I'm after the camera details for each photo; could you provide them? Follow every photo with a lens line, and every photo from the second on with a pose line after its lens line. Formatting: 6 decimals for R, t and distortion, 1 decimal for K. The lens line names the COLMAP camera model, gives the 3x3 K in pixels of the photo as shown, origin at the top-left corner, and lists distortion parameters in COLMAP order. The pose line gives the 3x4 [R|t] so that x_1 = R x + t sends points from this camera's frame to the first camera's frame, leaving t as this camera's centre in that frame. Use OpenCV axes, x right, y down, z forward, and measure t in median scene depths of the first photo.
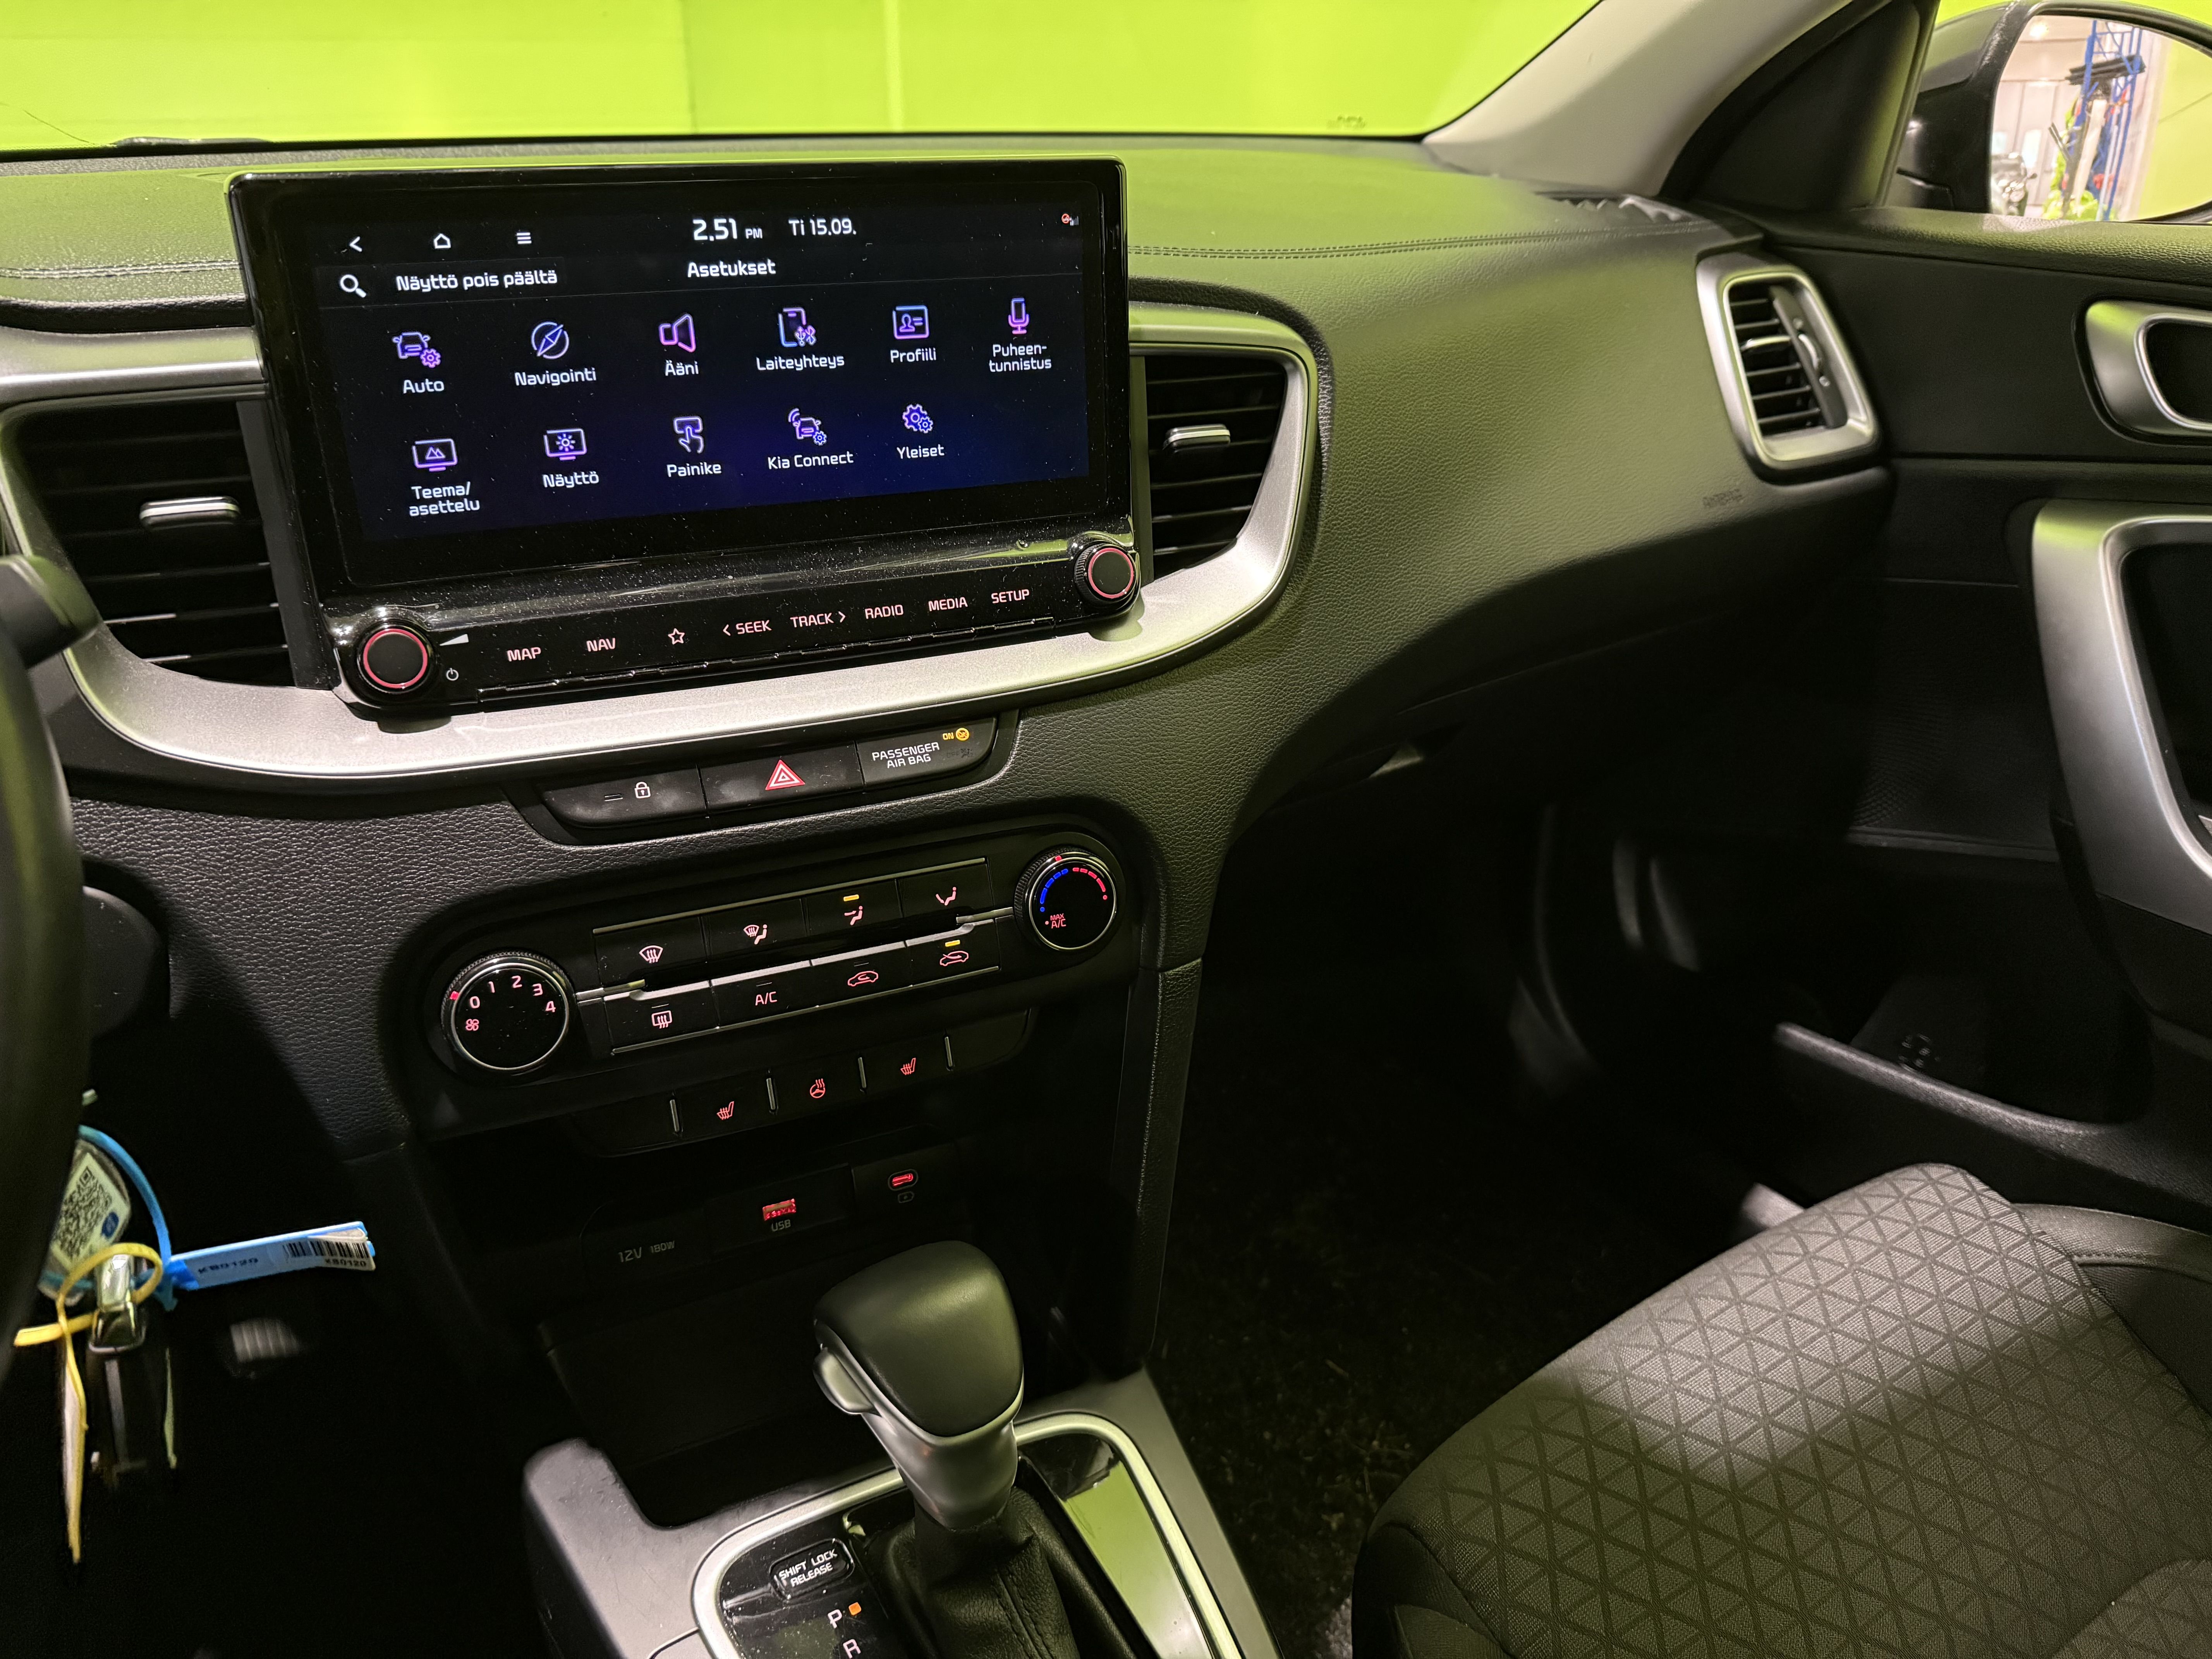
lens RADIAL K [[1514.5, 0, 1106.0], [0, 1514.5, 829.5], [0, 0, 1]] dist [0.002008, -0.000809]
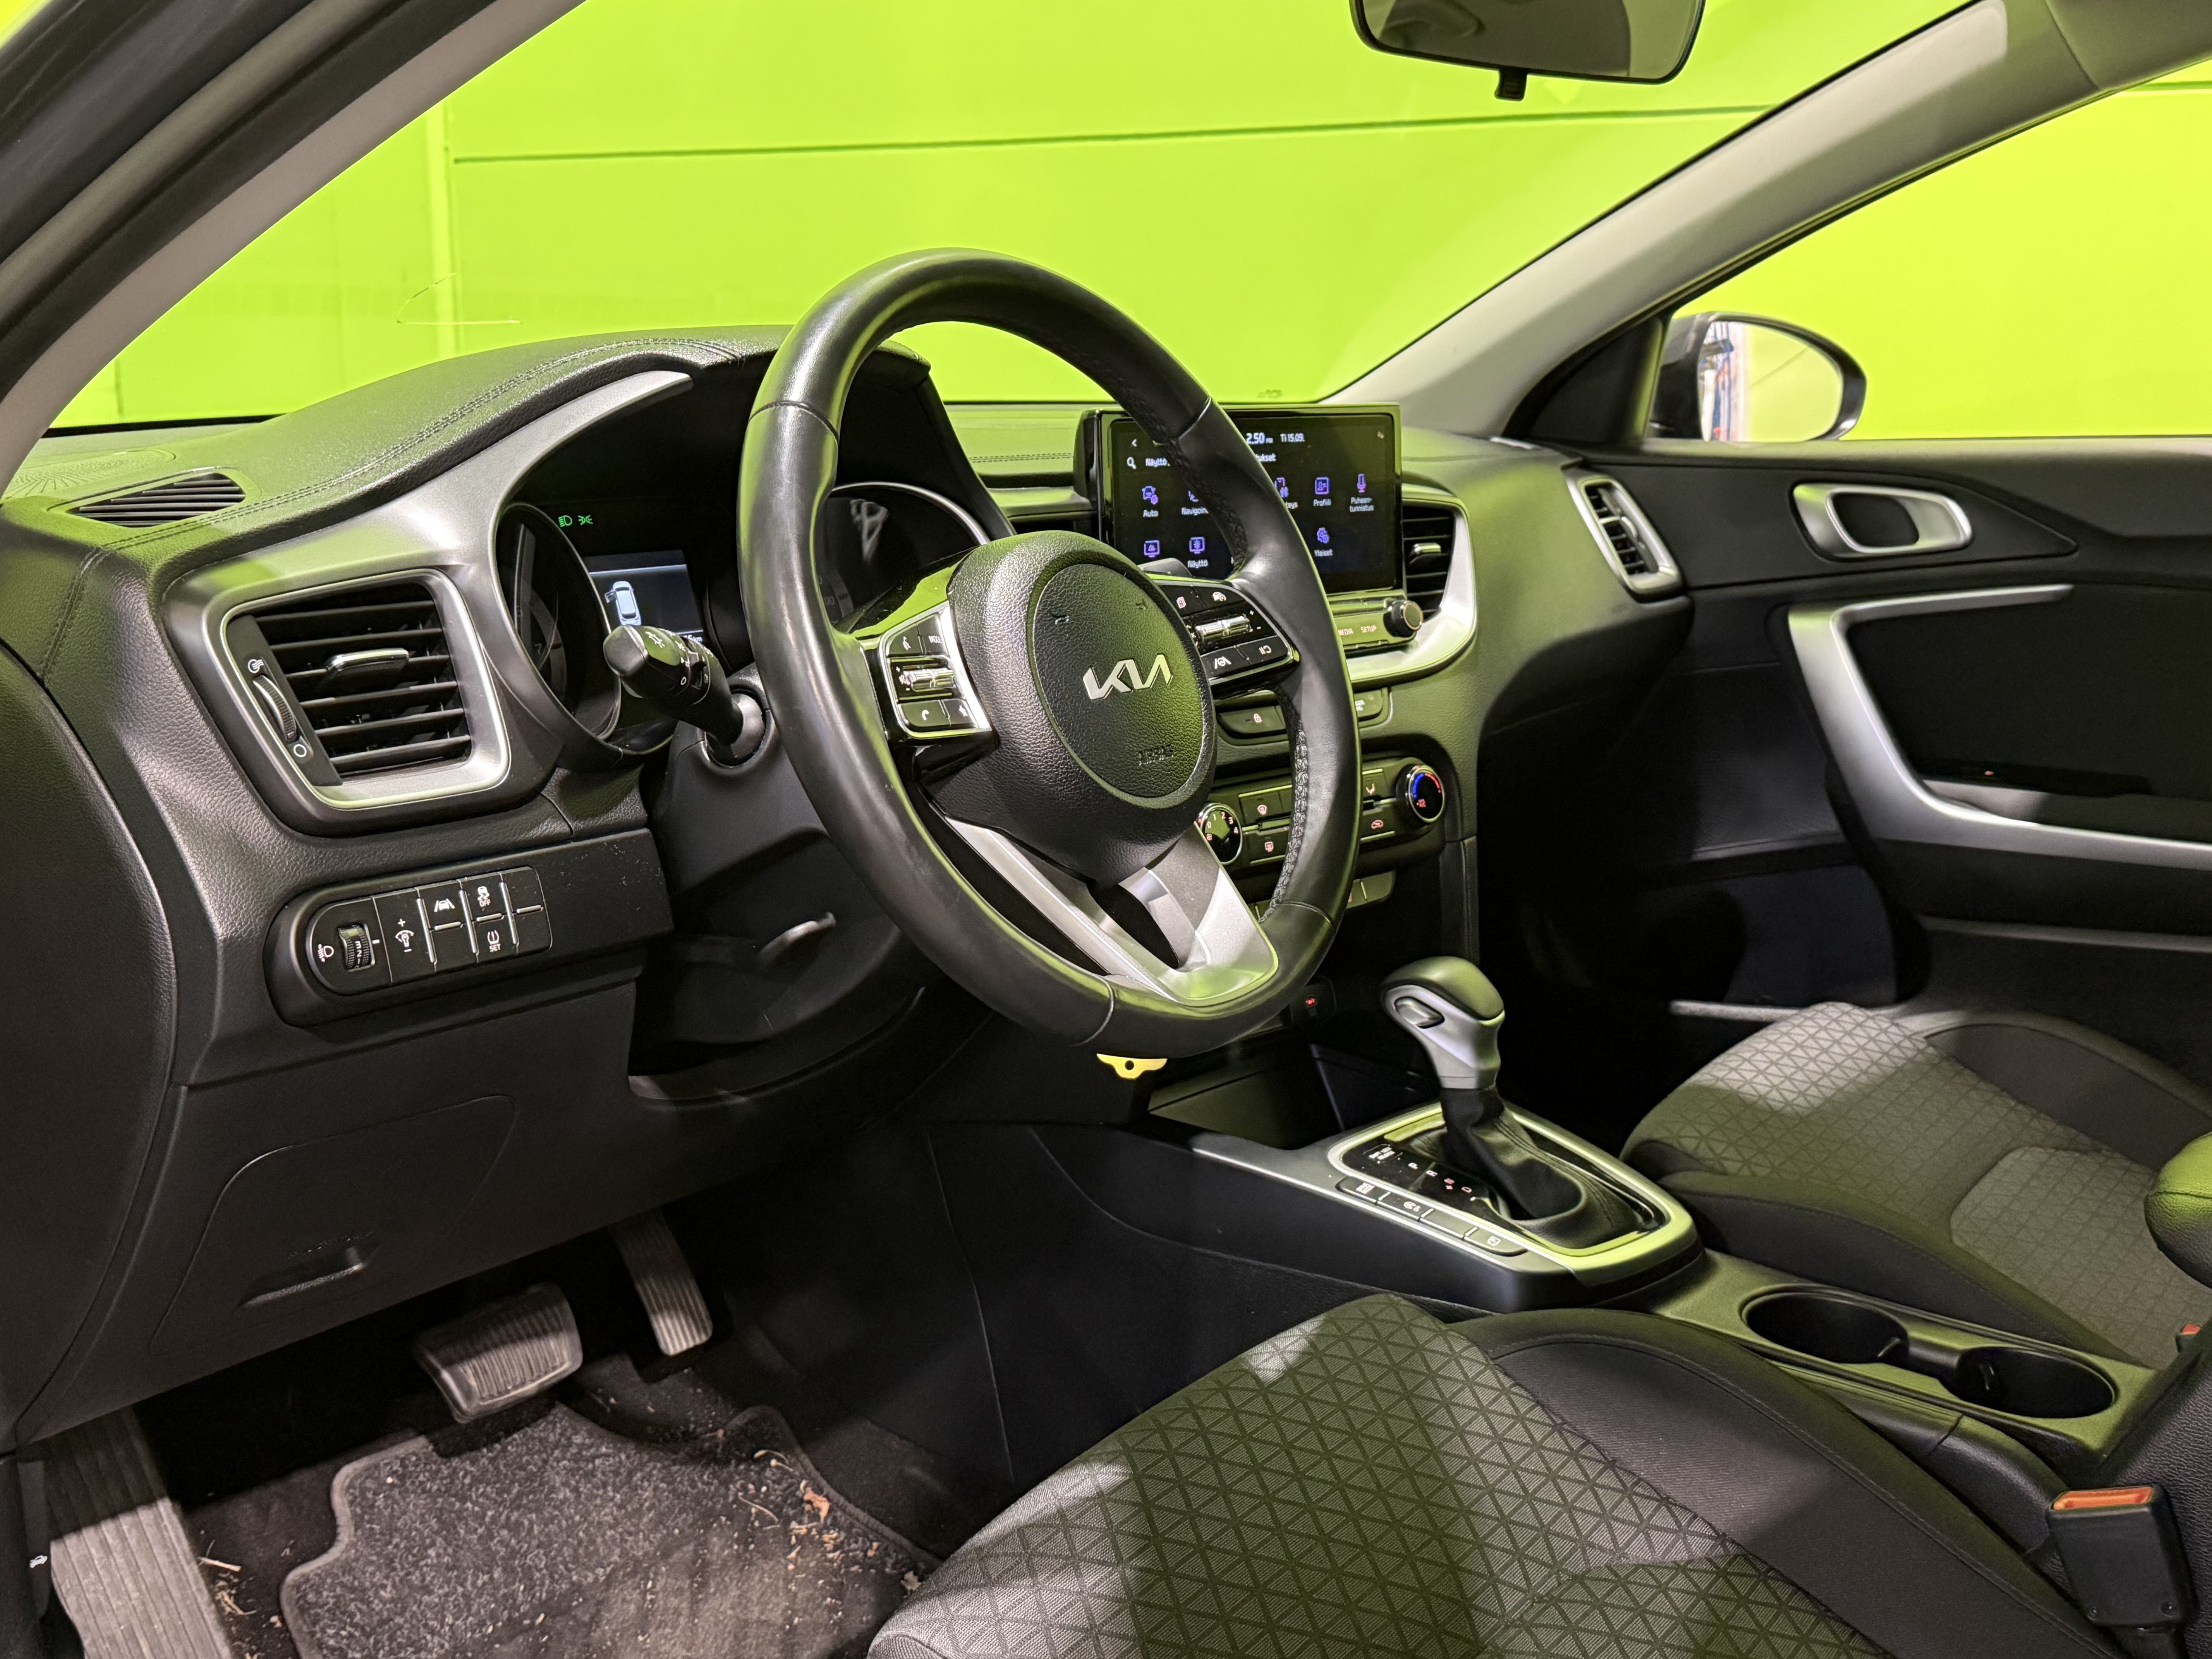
lens RADIAL K [[2222.3, 0, 1106.0], [0, 2222.3, 829.5], [0, 0, 1]] dist [0.002348, -0.002101]
pose [[0.941960, -0.070076, 0.328331, -1.107165], [0.146793, 0.965503, -0.215072, 0.533070], [-0.301933, 0.250786, 0.919751, -1.140821]]
